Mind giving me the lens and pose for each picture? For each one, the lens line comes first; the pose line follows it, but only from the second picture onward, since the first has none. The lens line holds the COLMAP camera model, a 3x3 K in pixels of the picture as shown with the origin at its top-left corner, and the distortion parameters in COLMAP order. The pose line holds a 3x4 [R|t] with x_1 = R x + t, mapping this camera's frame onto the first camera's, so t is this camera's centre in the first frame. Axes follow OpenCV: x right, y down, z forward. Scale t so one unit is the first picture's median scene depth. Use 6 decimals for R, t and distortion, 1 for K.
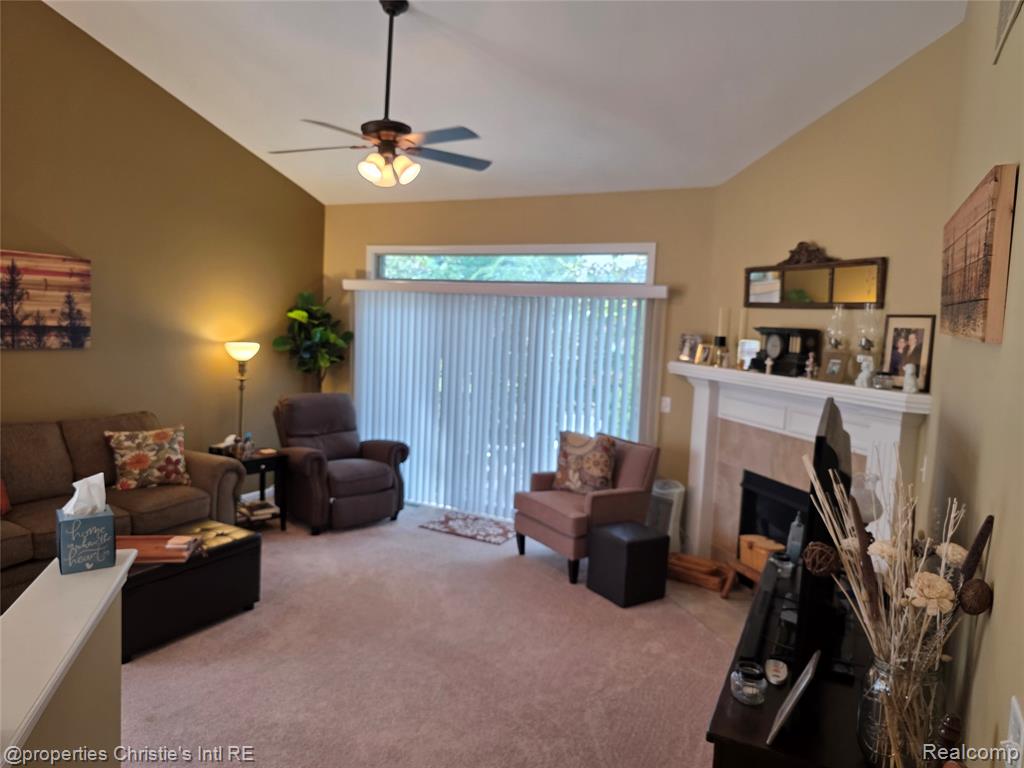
lens RADIAL K [[702.6, 0, 512.0], [0, 702.6, 384.0], [0, 0, 1]] dist [0.001985, -0.000750]
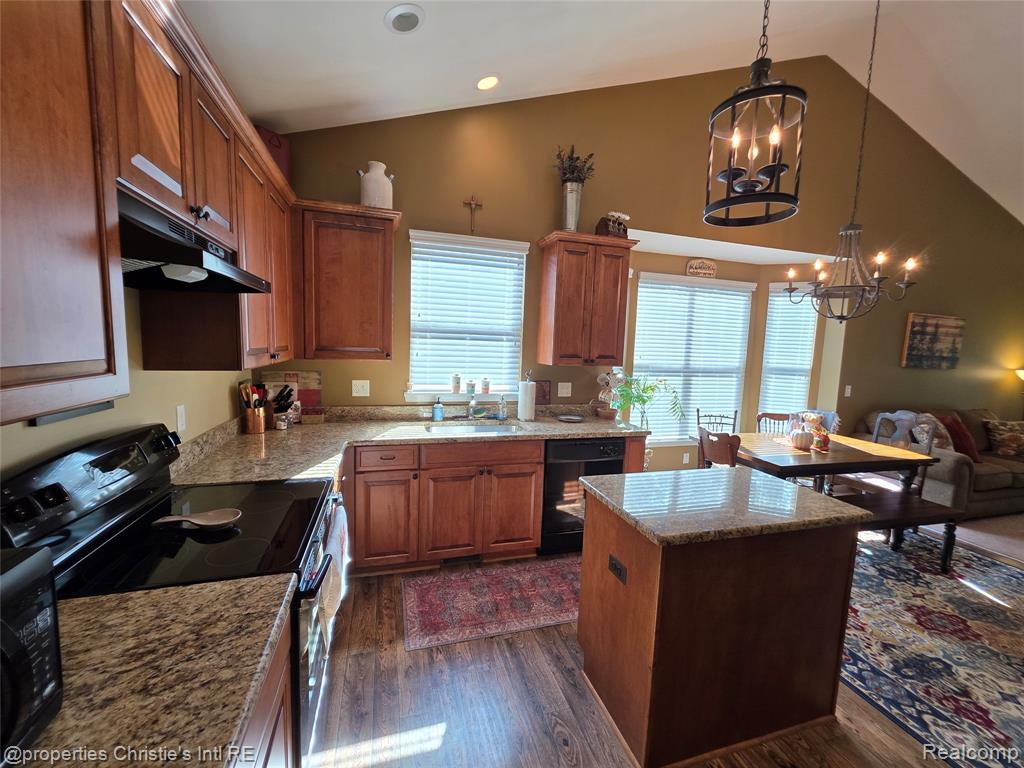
lens RADIAL K [[410.5, 0, 509.5], [0, 410.5, 382.6], [0, 0, 1]] dist [0.000901, 0.000251]
pose [[0.699889, 0.050778, -0.712445, -0.694518], [-0.076205, 0.997085, -0.003797, 0.073316], [0.710175, 0.056949, 0.701718, -0.524475]]
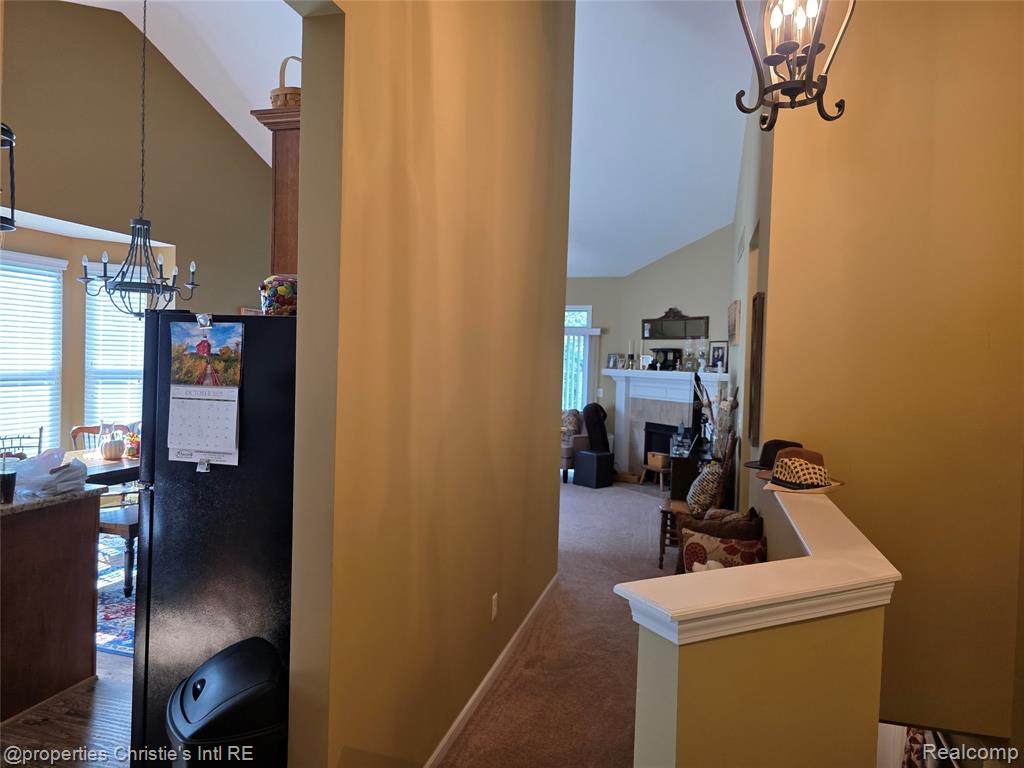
lens RADIAL K [[694.5, 0, 502.1], [0, 694.5, 378.0], [0, 0, 1]] dist [0.029958, -0.001148]
pose [[0.979004, -0.020071, 0.202852, -0.467461], [0.032572, 0.997757, -0.058476, 0.104068], [-0.201223, 0.063856, 0.977462, -0.849069]]
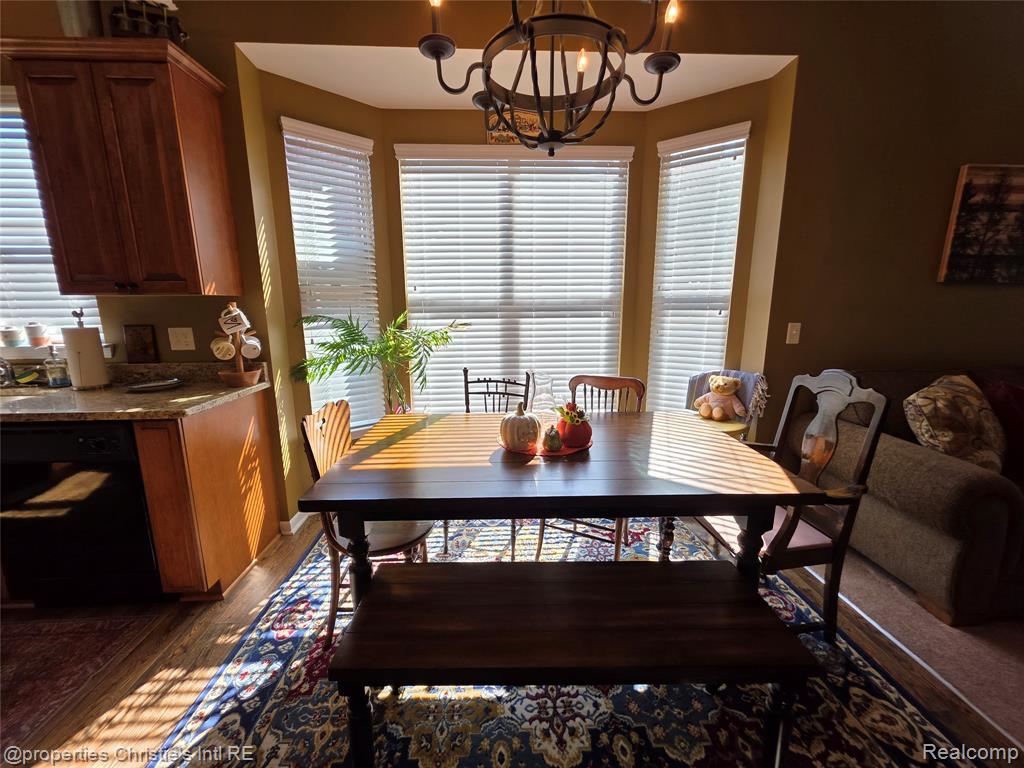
lens RADIAL K [[410.5, 0, 509.5], [0, 410.5, 382.6], [0, 0, 1]] dist [0.000901, 0.000251]
pose [[0.506174, 0.118252, -0.854286, -0.559888], [-0.055179, 0.992966, 0.104755, 0.054740], [0.860664, -0.005885, 0.509139, 0.175146]]
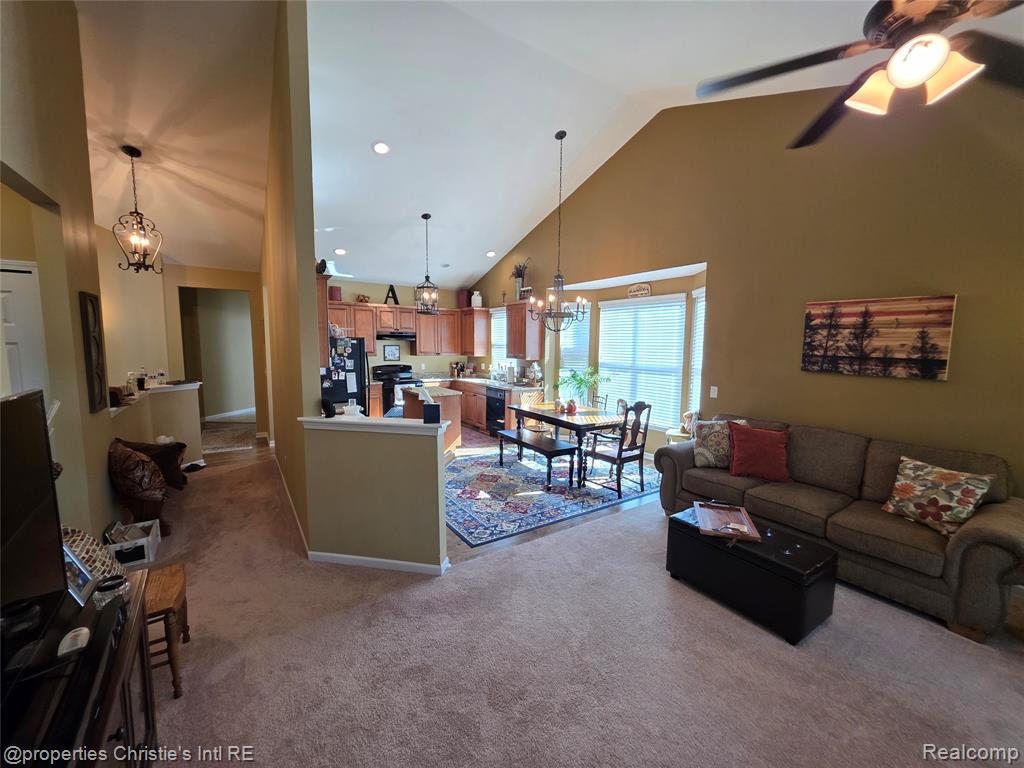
lens RADIAL K [[410.5, 0, 509.5], [0, 410.5, 382.6], [0, 0, 1]] dist [0.000901, 0.000251]
pose [[-0.480762, 0.035747, -0.876122, 0.258623], [-0.116303, 0.987741, 0.104122, -0.039225], [0.869104, 0.151954, -0.470711, 0.778533]]
